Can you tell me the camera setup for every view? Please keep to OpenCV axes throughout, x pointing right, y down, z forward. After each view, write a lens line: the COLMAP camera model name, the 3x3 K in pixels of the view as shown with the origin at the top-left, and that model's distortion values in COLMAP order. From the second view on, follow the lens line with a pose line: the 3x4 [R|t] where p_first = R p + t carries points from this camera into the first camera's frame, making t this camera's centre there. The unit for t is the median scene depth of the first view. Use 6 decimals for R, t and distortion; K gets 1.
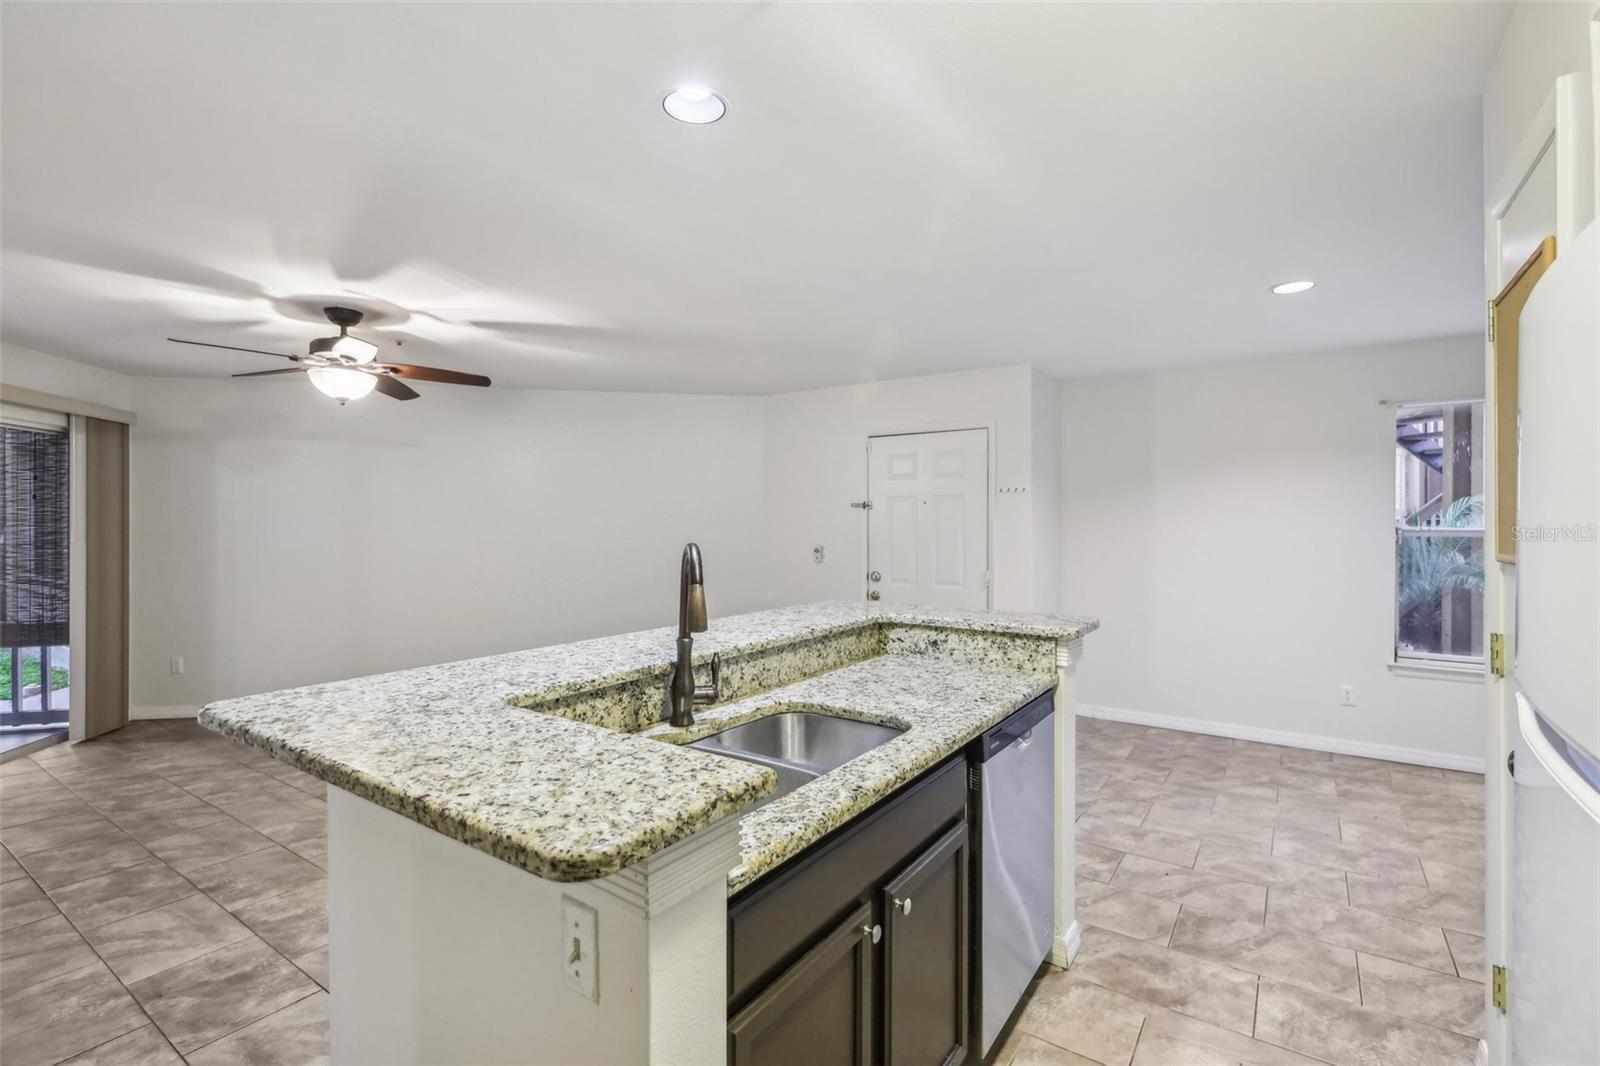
lens RADIAL K [[727.0, 0, 800.6], [0, 727.0, 525.8], [0, 0, 1]] dist [0.015533, -0.008046]
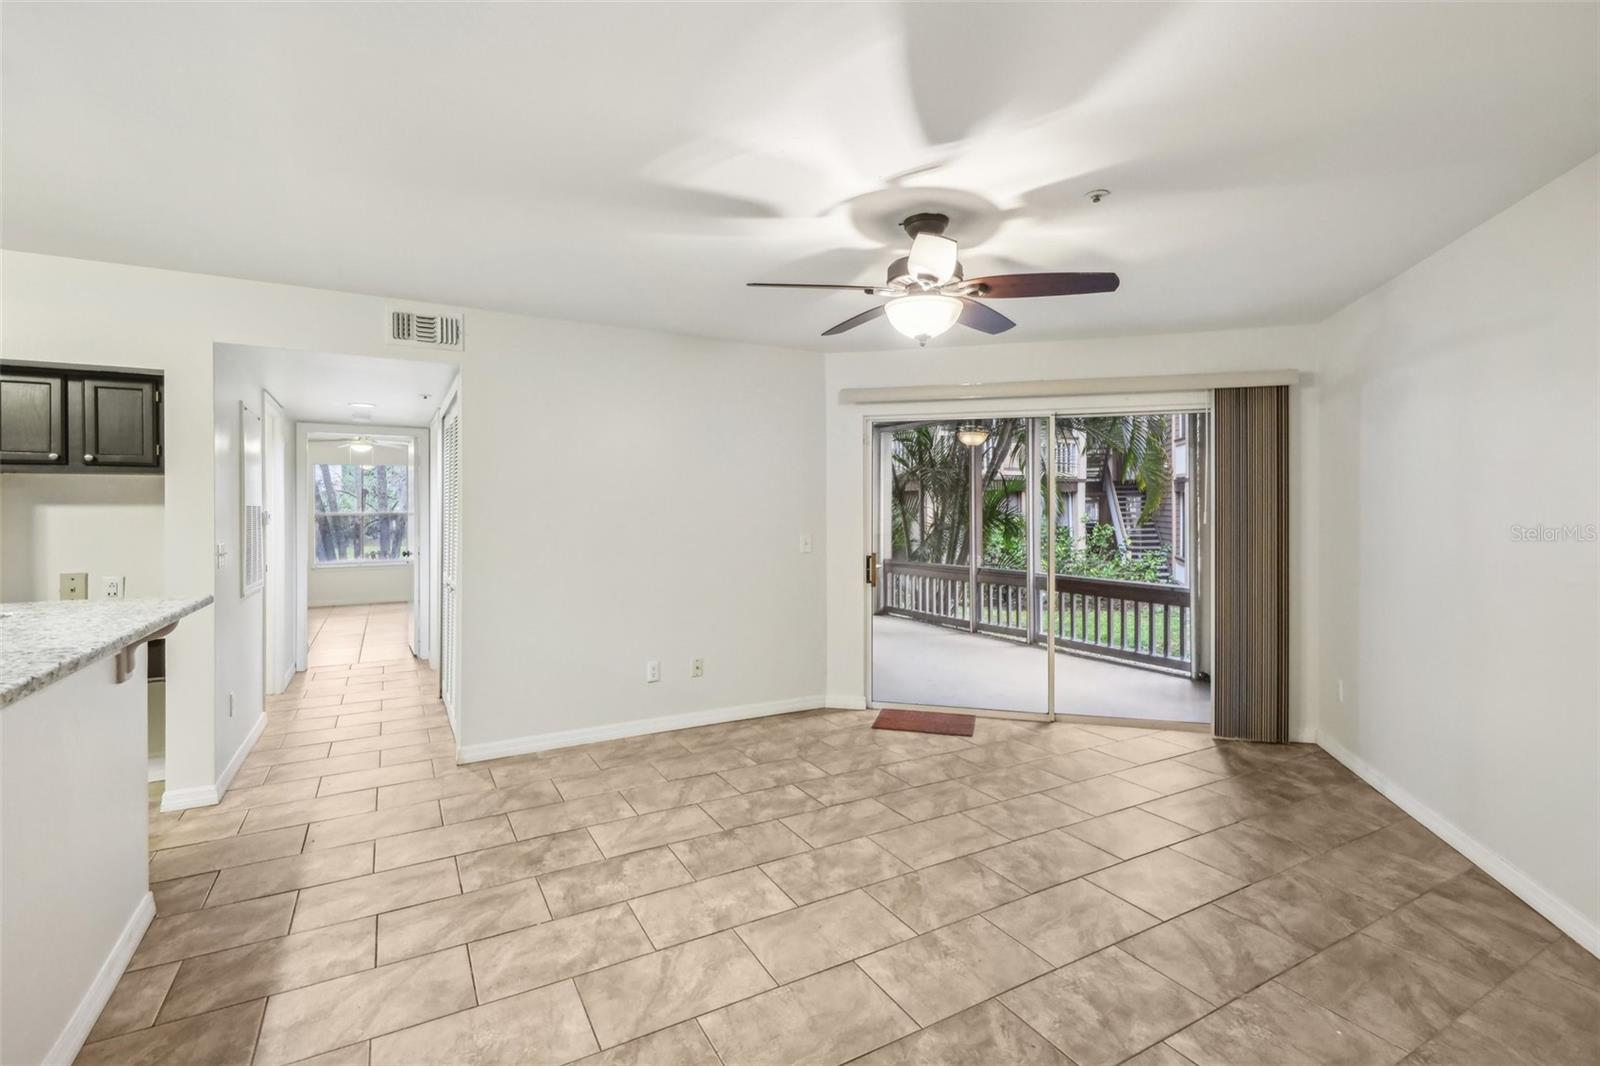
lens RADIAL K [[728.8, 0, 802.0], [0, 728.8, 513.5], [0, 0, 1]] dist [0.010639, -0.000435]
pose [[-0.436426, 0.004971, -0.899726, 0.159645], [0.000864, 0.999987, 0.005106, 0.006103], [0.899740, 0.001451, -0.436425, 1.804063]]
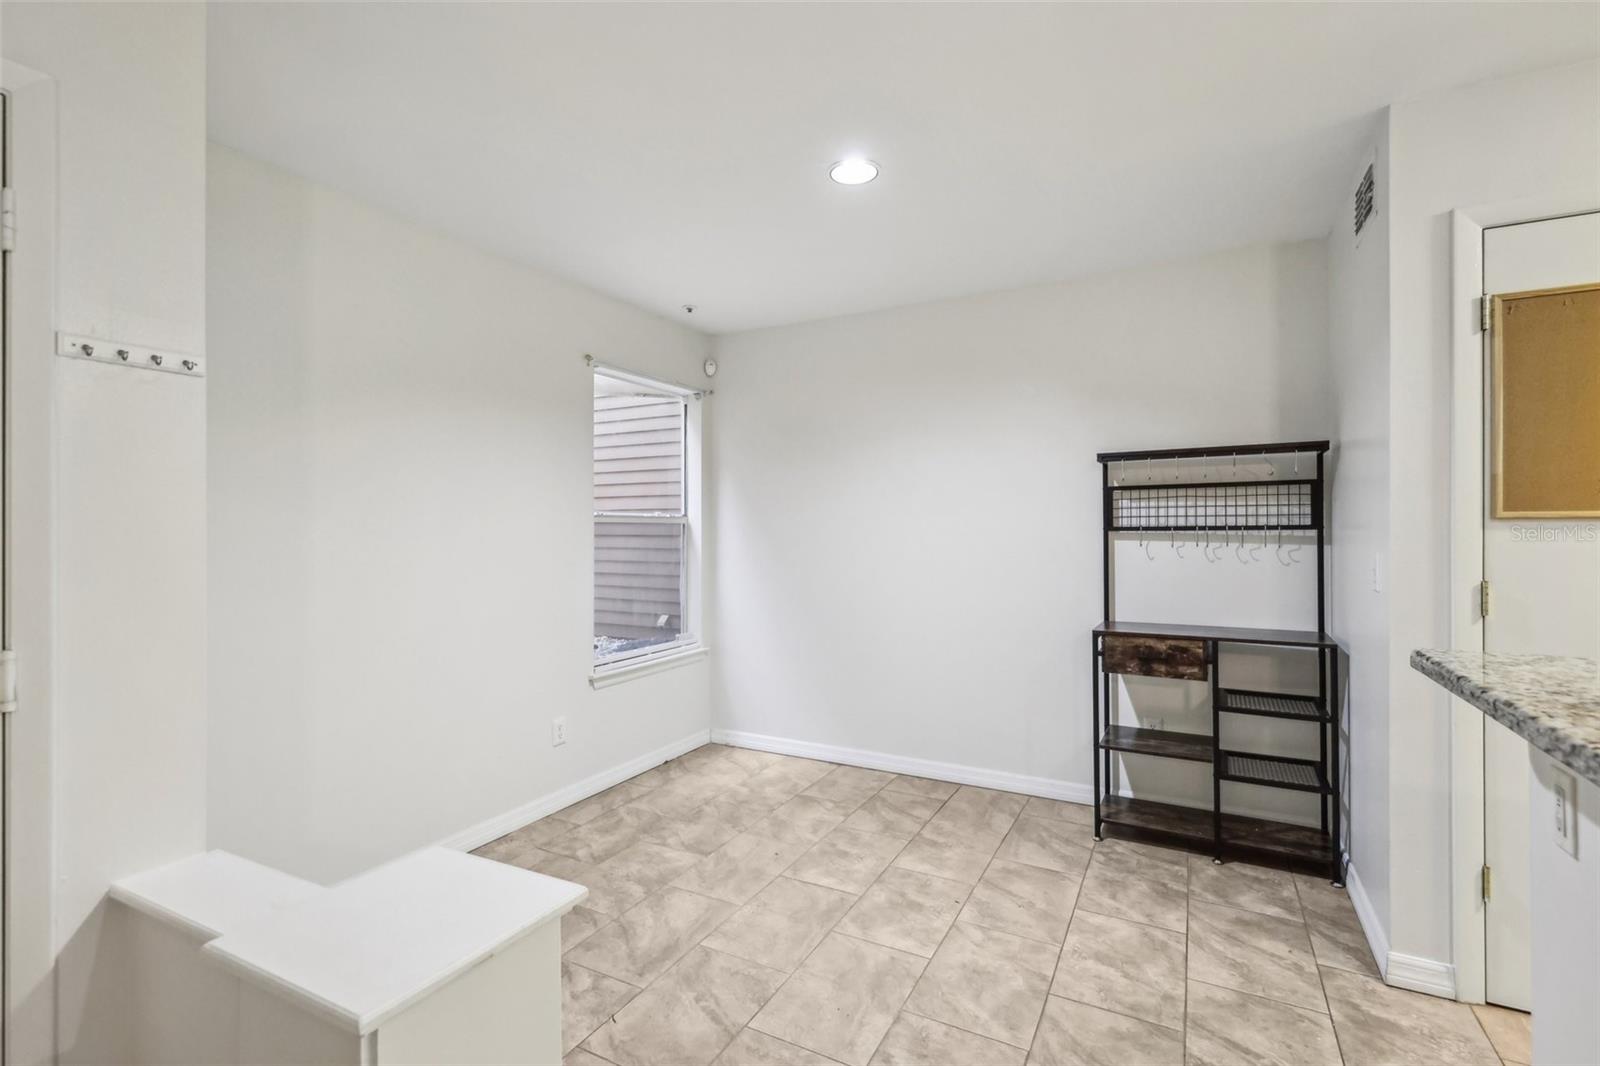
lens RADIAL K [[727.0, 0, 800.6], [0, 727.0, 525.8], [0, 0, 1]] dist [0.015533, -0.008046]
pose [[-0.110050, 0.004841, 0.993914, -0.059524], [0.004857, 0.999979, -0.004332, 0.040809], [-0.993914, 0.004350, -0.110071, 1.516153]]
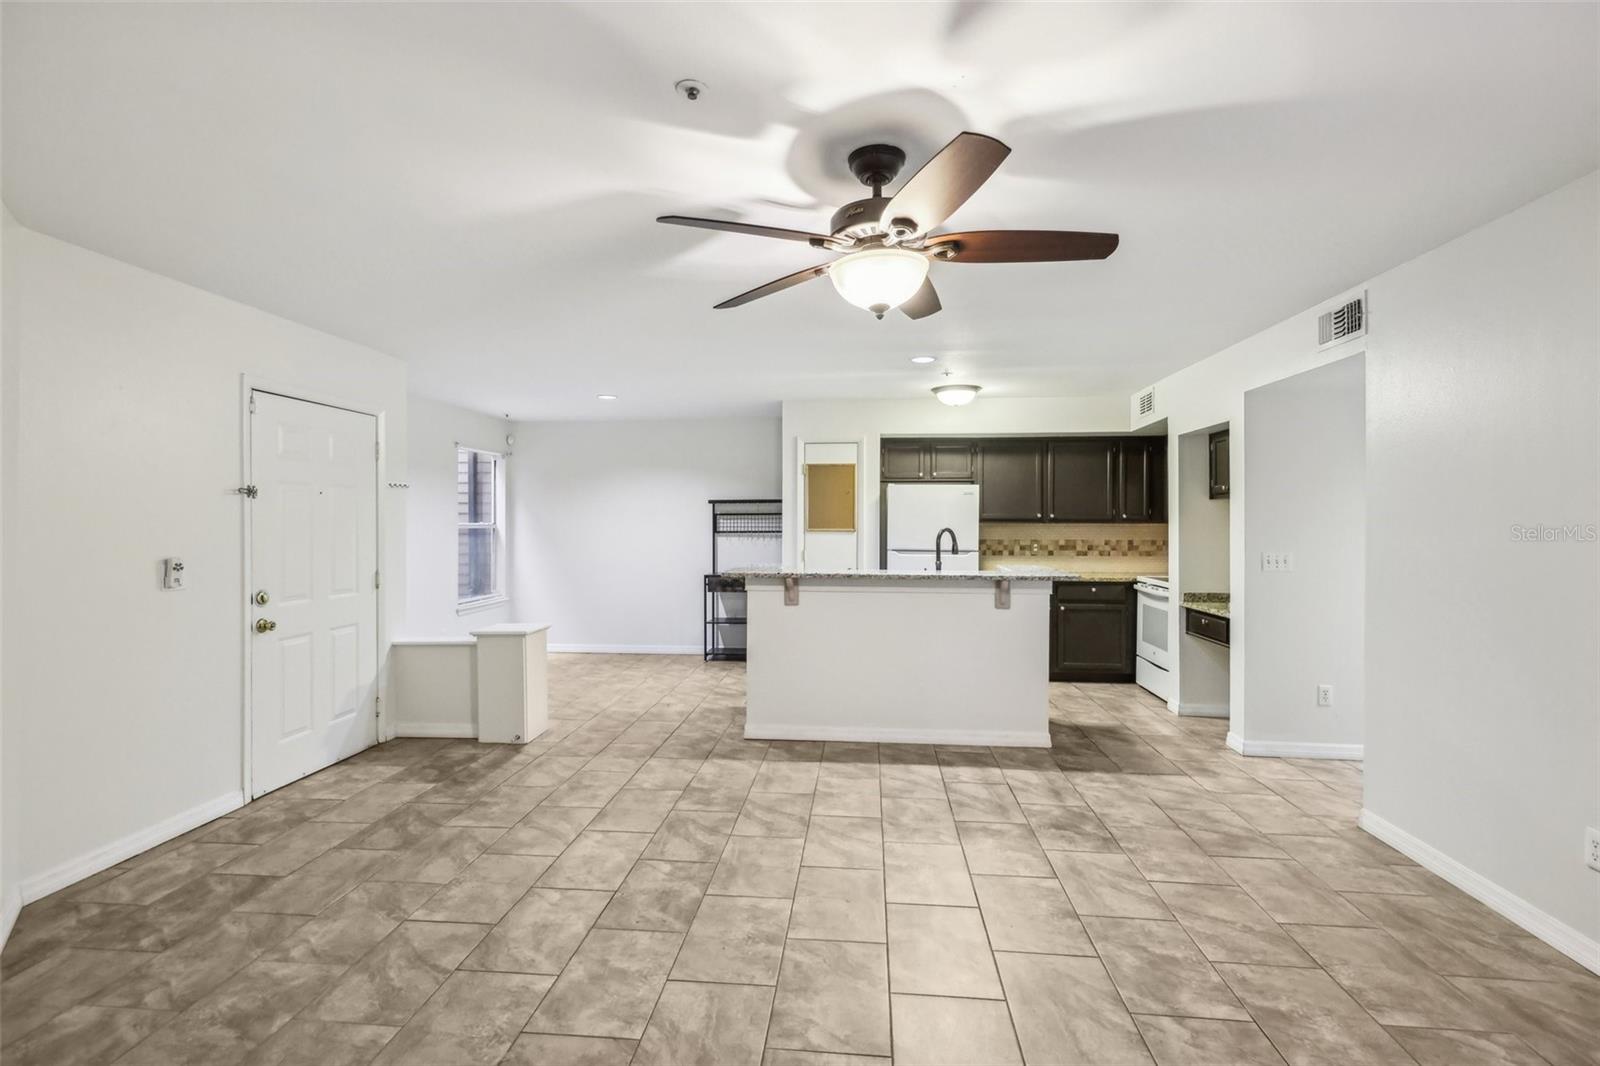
lens RADIAL K [[727.0, 0, 800.6], [0, 727.0, 525.8], [0, 0, 1]] dist [0.015533, -0.008046]
pose [[-0.490001, -0.005057, 0.871707, -1.642041], [0.000455, 0.999982, 0.006057, -0.001976], [-0.871722, 0.003365, -0.489990, 1.991819]]
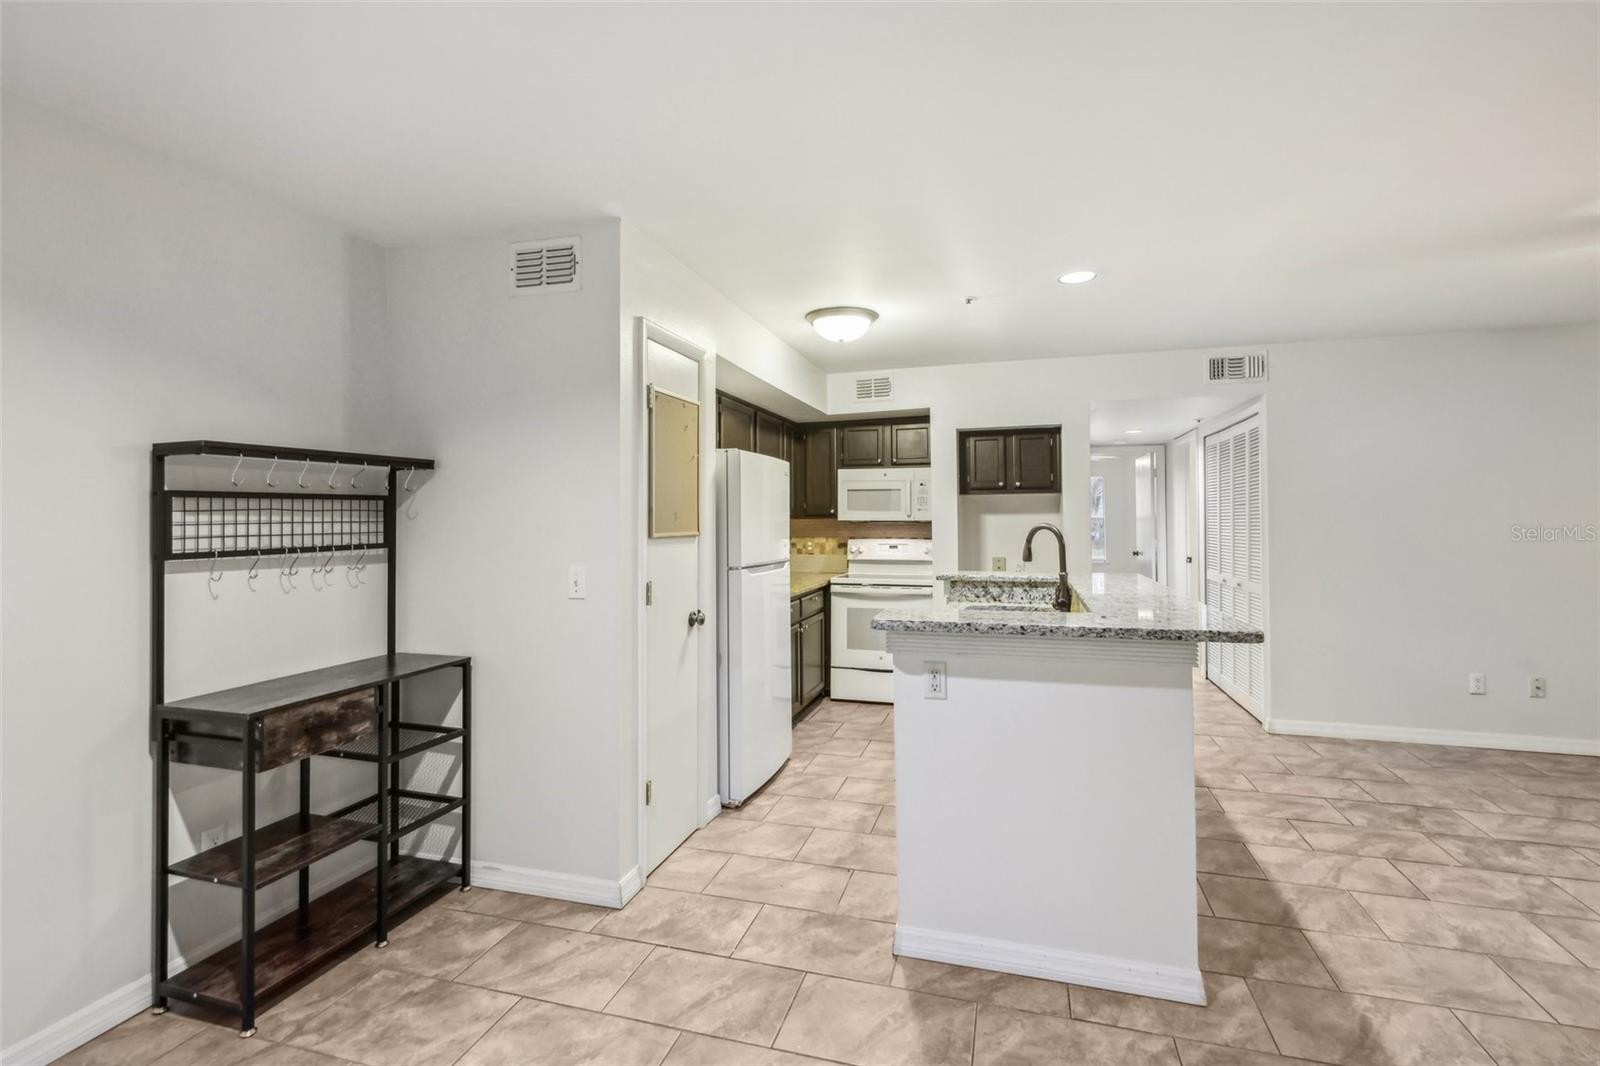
lens RADIAL K [[731.0, 0, 805.2], [0, 731.0, 508.7], [0, 0, 1]] dist [0.021979, -0.009559]
pose [[-0.949053, 0.001753, -0.315111, 0.783501], [0.005683, 0.999917, -0.011552, 0.000823], [0.315065, -0.012754, -0.948984, 1.859597]]
